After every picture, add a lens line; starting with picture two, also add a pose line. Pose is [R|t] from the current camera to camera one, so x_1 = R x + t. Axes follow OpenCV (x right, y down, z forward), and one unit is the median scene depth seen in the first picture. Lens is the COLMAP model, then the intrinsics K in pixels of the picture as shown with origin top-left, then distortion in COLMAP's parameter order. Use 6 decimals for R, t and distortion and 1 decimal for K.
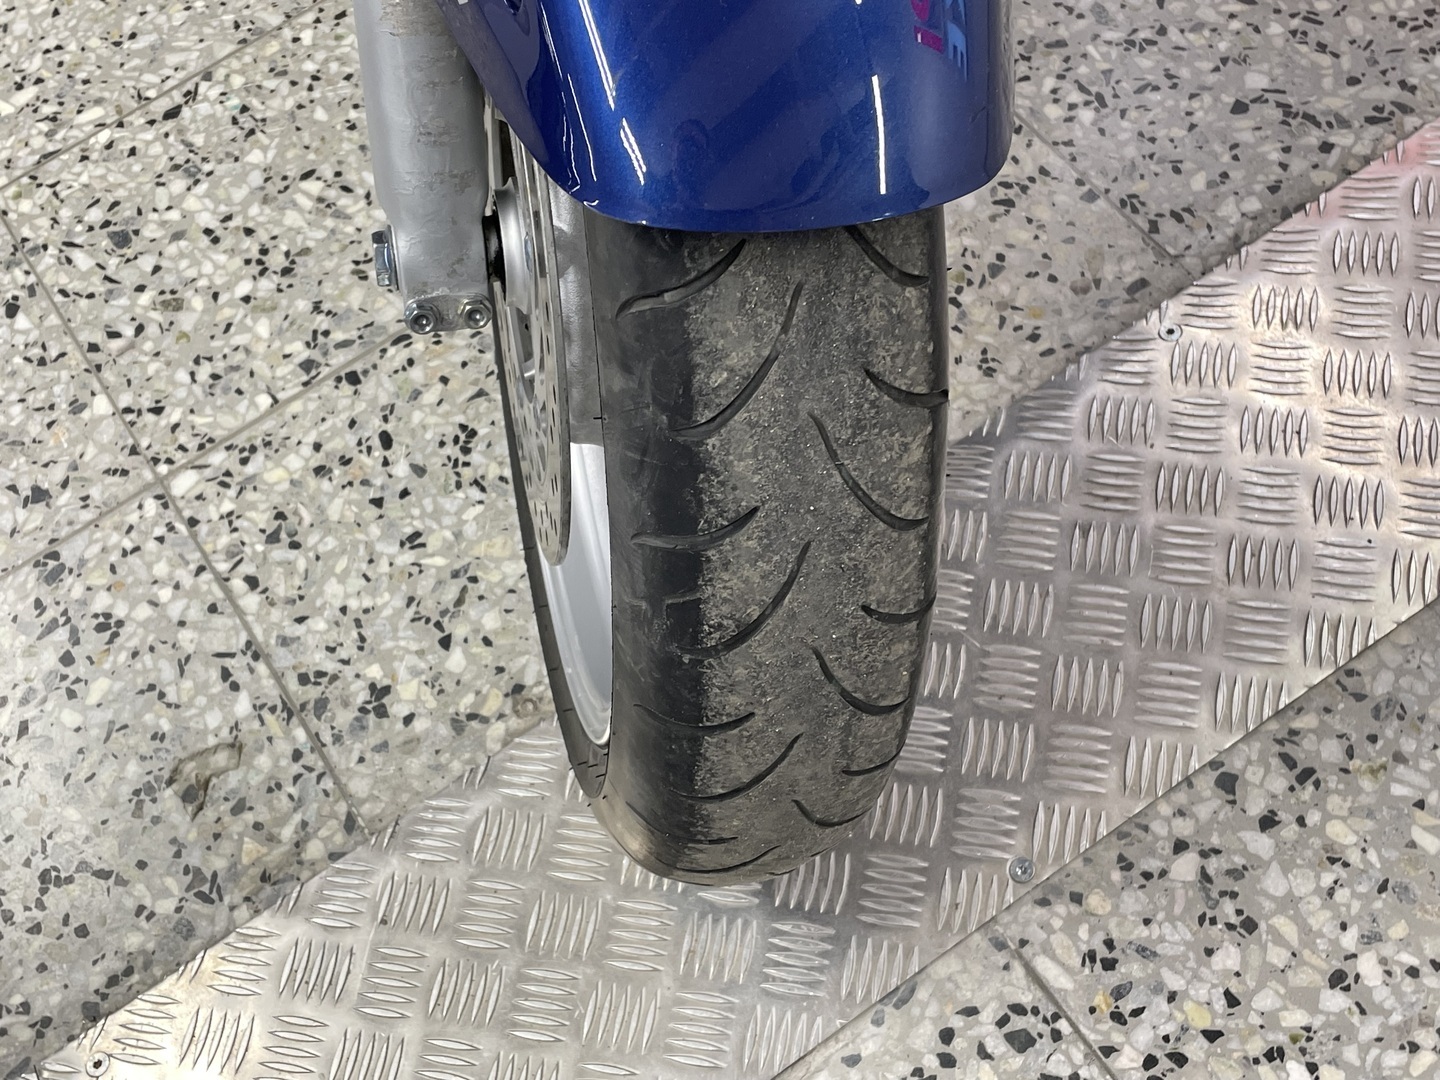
lens RADIAL K [[1759.1, 0, 706.6], [0, 1759.1, 530.1], [0, 0, 1]] dist [0.066064, 0.000000]
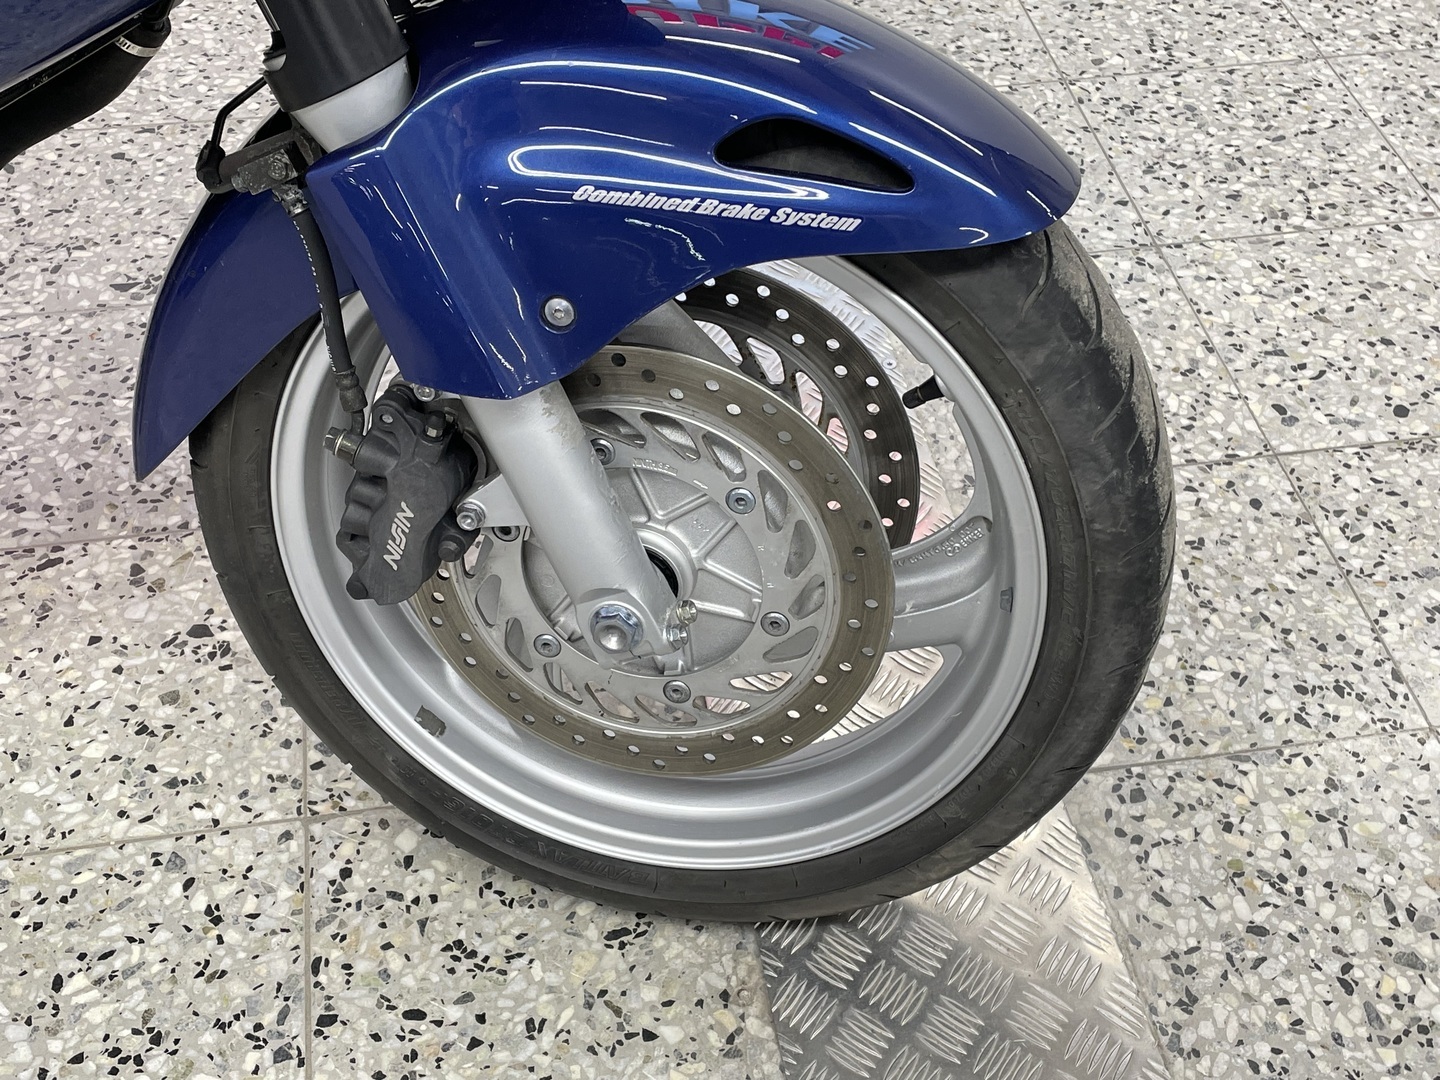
lens RADIAL K [[1759.1, 0, 687.2], [0, 1759.1, 530.2], [0, 0, 1]] dist [0.066064, 0.000000]
pose [[0.400392, -0.541676, 0.739104, -0.709410], [0.768874, 0.637393, 0.050615, -0.157144], [-0.498517, 0.548012, 0.671687, 0.080466]]
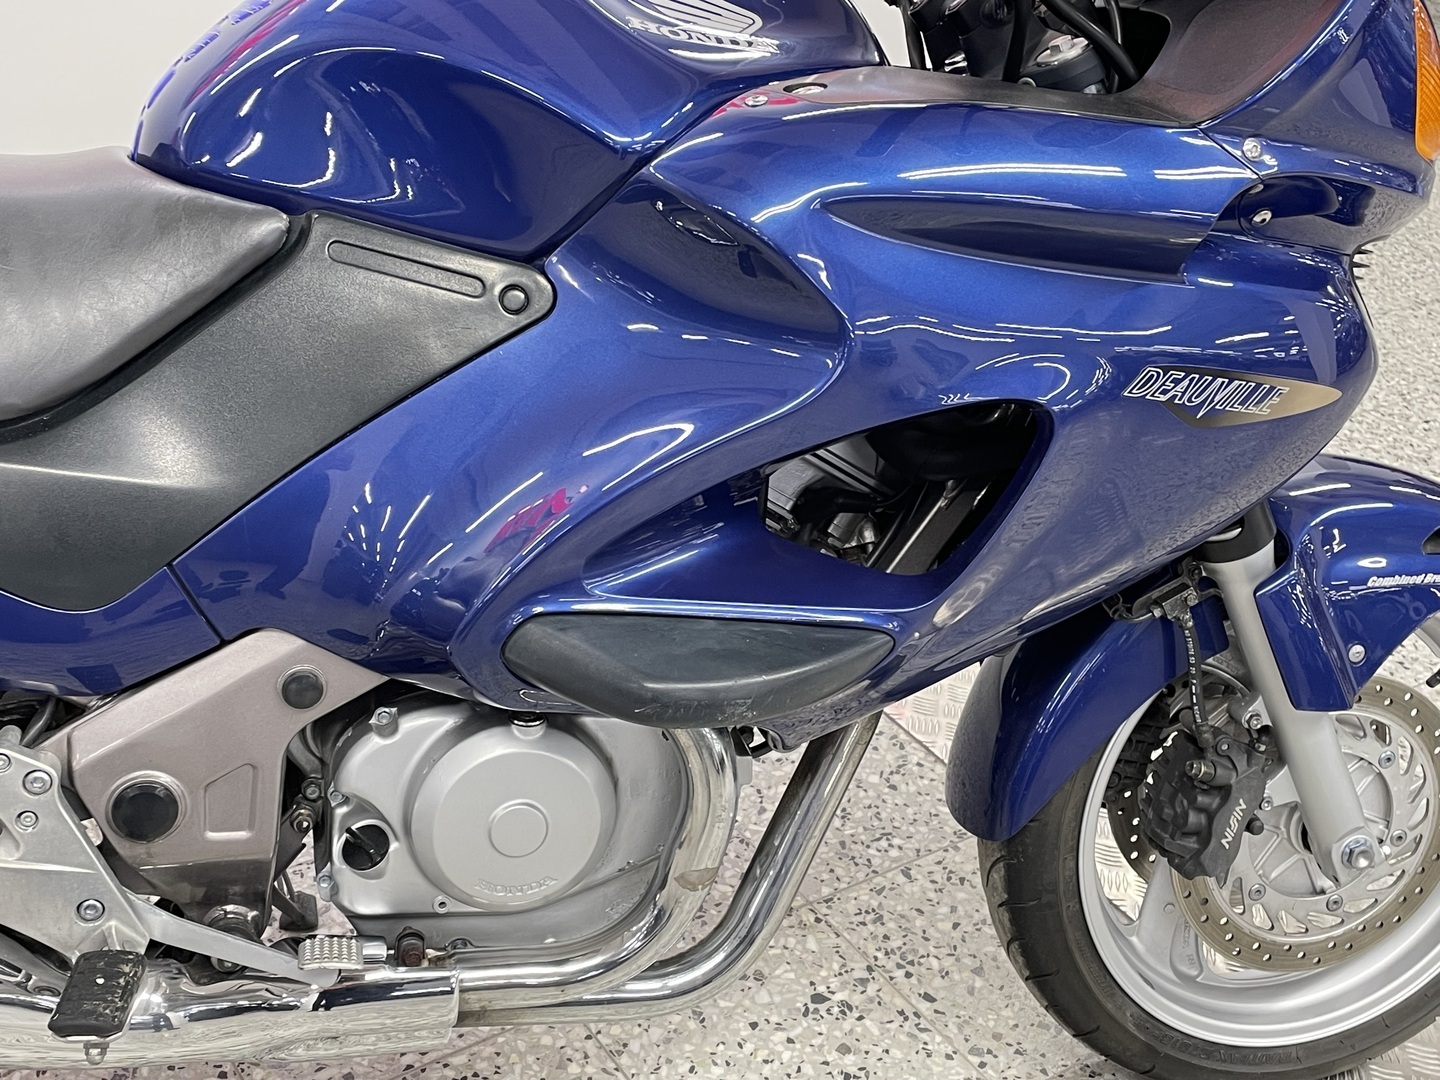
lens RADIAL K [[1759.1, 0, 717.8], [0, 1759.1, 525.6], [0, 0, 1]] dist [0.066064, 0.000000]
pose [[-0.062387, -0.365697, 0.928641, -1.247939], [0.817165, 0.515490, 0.257897, -0.977376], [-0.573017, 0.774942, 0.266675, 0.417366]]
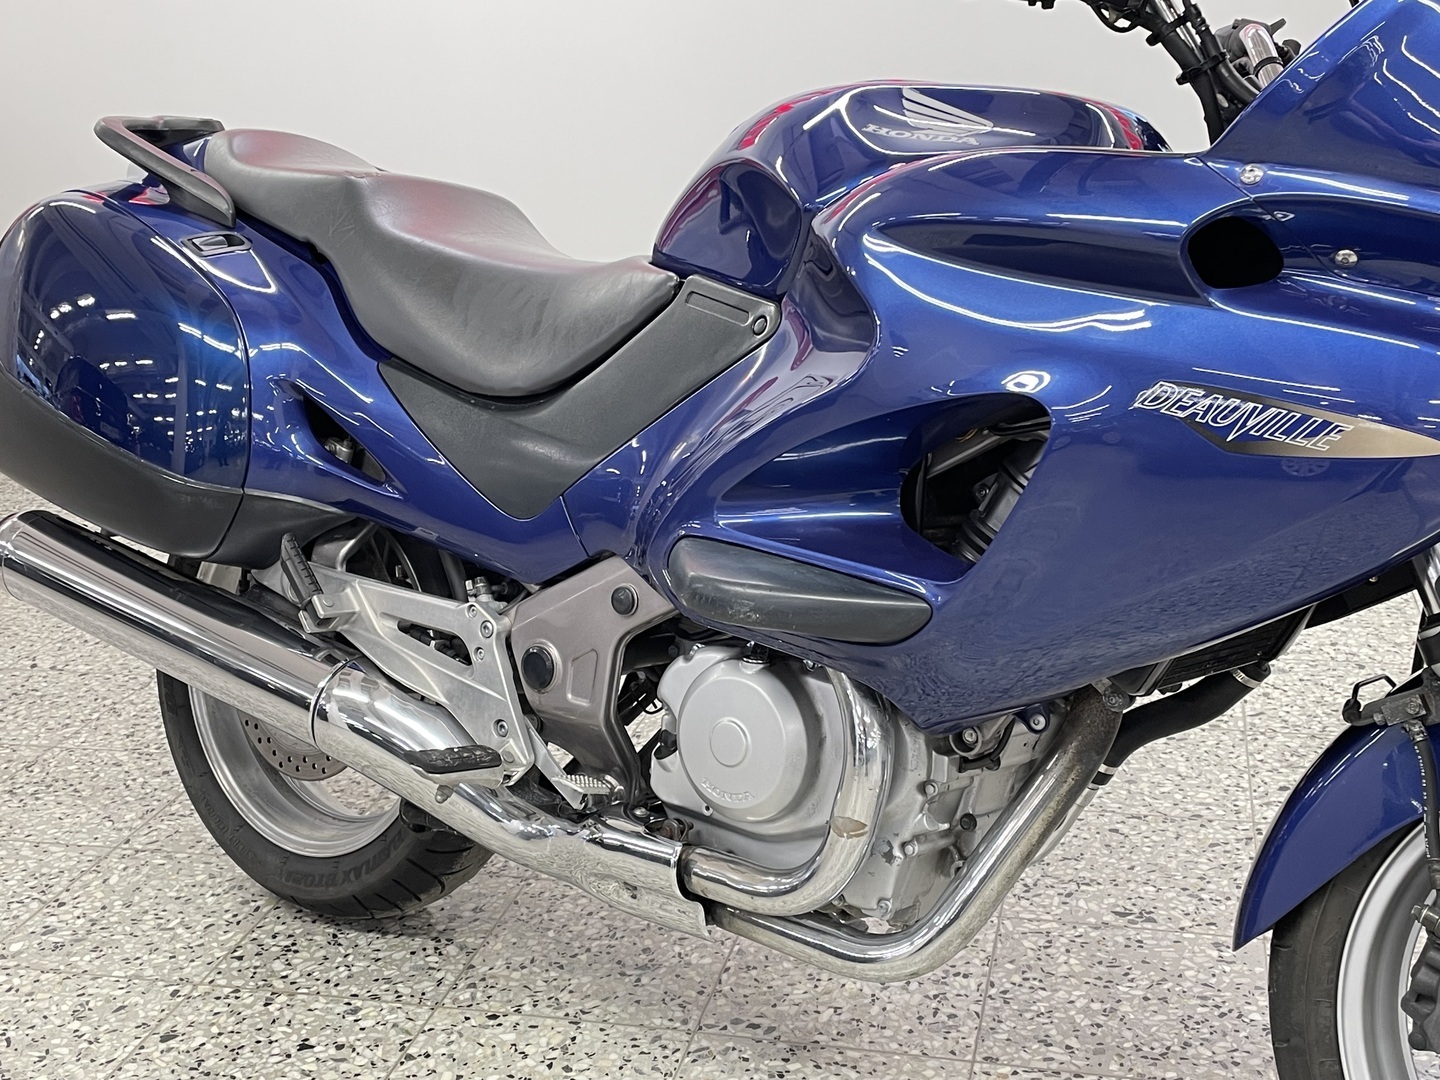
lens RADIAL K [[1759.1, 0, 708.4], [0, 1759.1, 532.1], [0, 0, 1]] dist [0.066064, 0.000000]
pose [[0.737354, -0.085777, 0.670038, -1.223472], [0.565034, 0.621911, -0.542184, -0.058964], [-0.370197, 0.778376, 0.507035, 0.096918]]
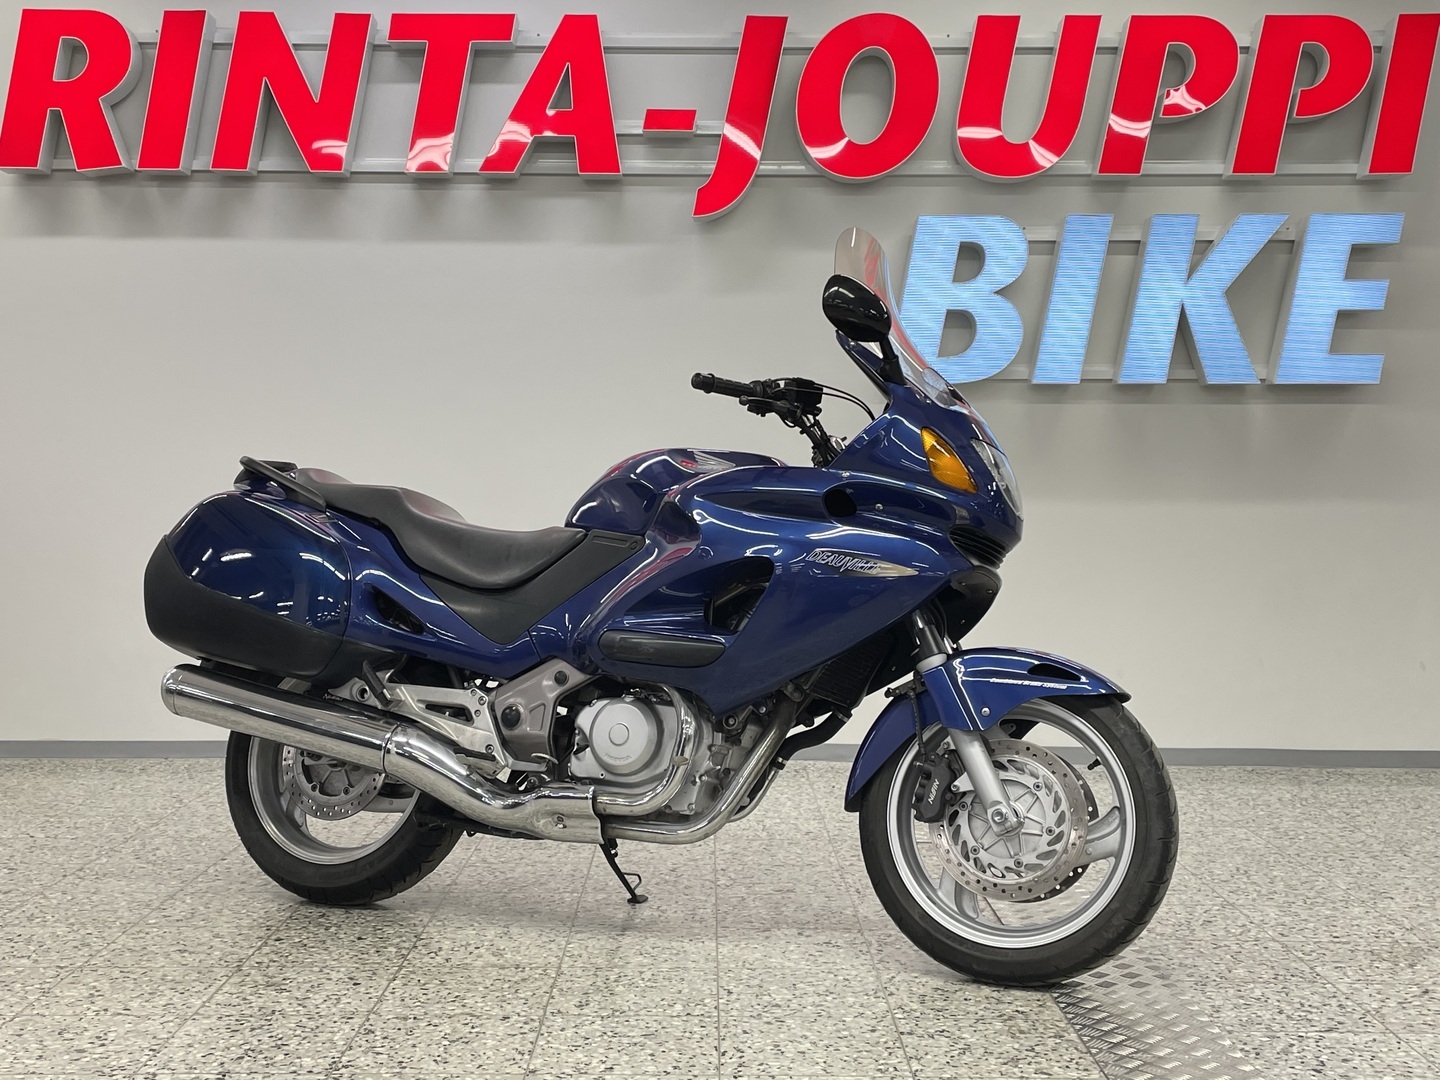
lens RADIAL K [[1759.1, 0, 706.0], [0, 1759.1, 544.1], [0, 0, 1]] dist [0.066064, 0.000000]
pose [[0.541330, 0.124831, 0.831492, -2.748383], [0.695238, 0.489711, -0.526144, 0.822643], [-0.472870, 0.862902, 0.178309, 0.041129]]
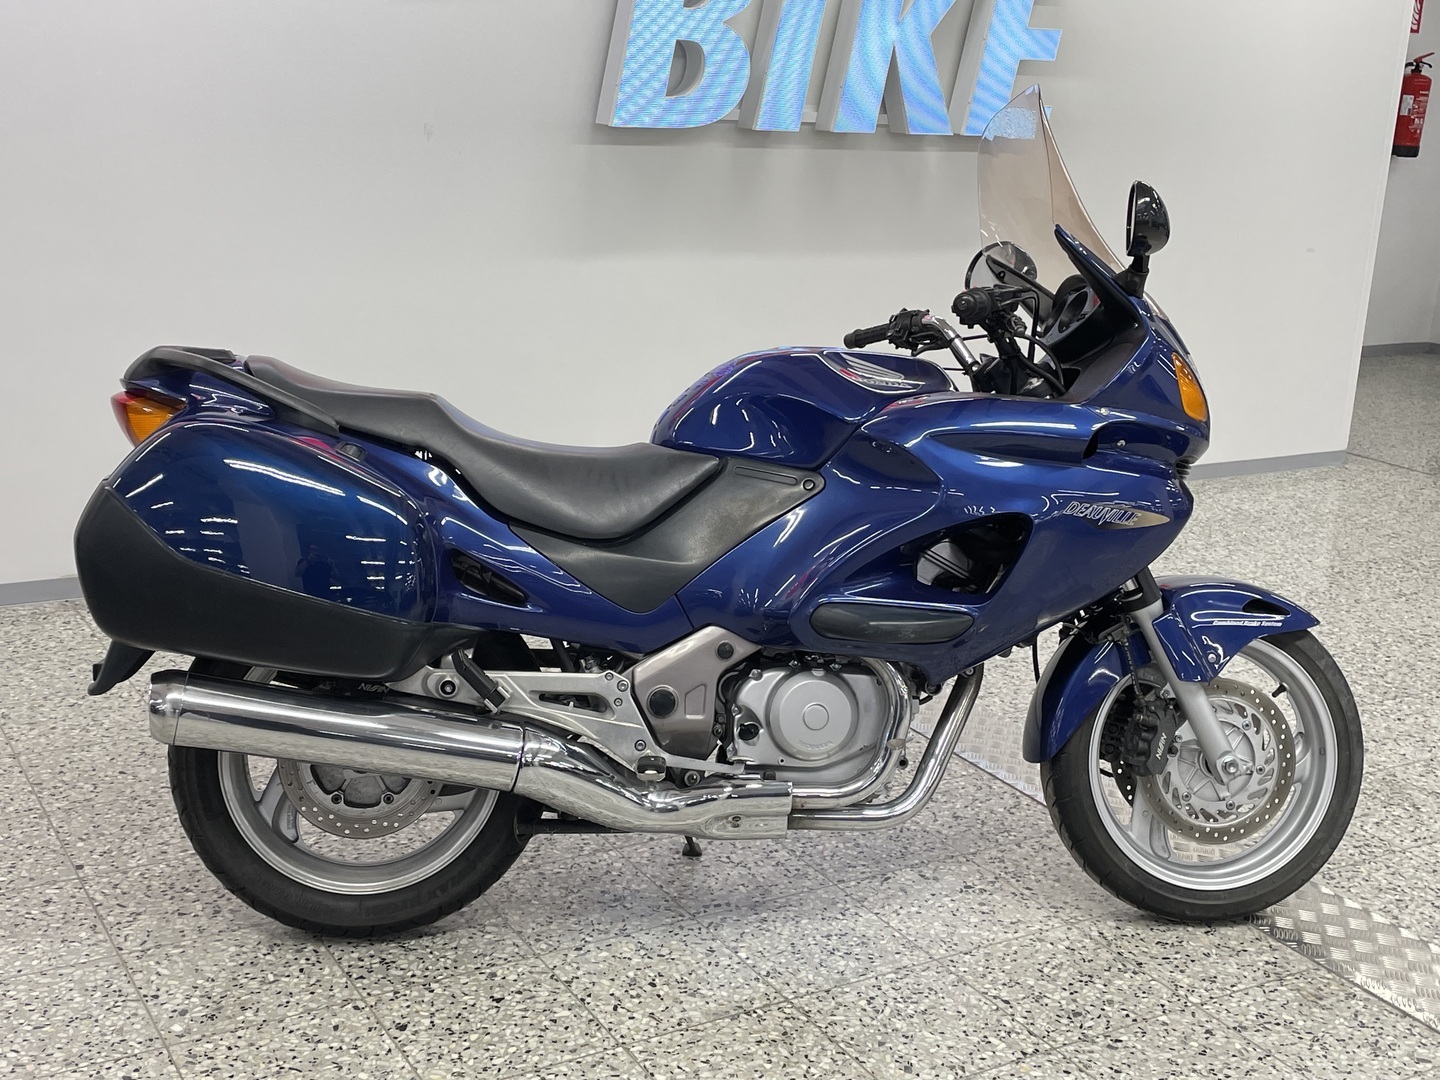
lens RADIAL K [[1759.1, 0, 726.9], [0, 1759.1, 527.9], [0, 0, 1]] dist [0.066064, 0.000000]
pose [[0.031436, -0.112132, 0.993196, -2.752796], [0.852124, 0.522360, 0.032004, -1.027531], [-0.522395, 0.845320, 0.111971, 0.484605]]
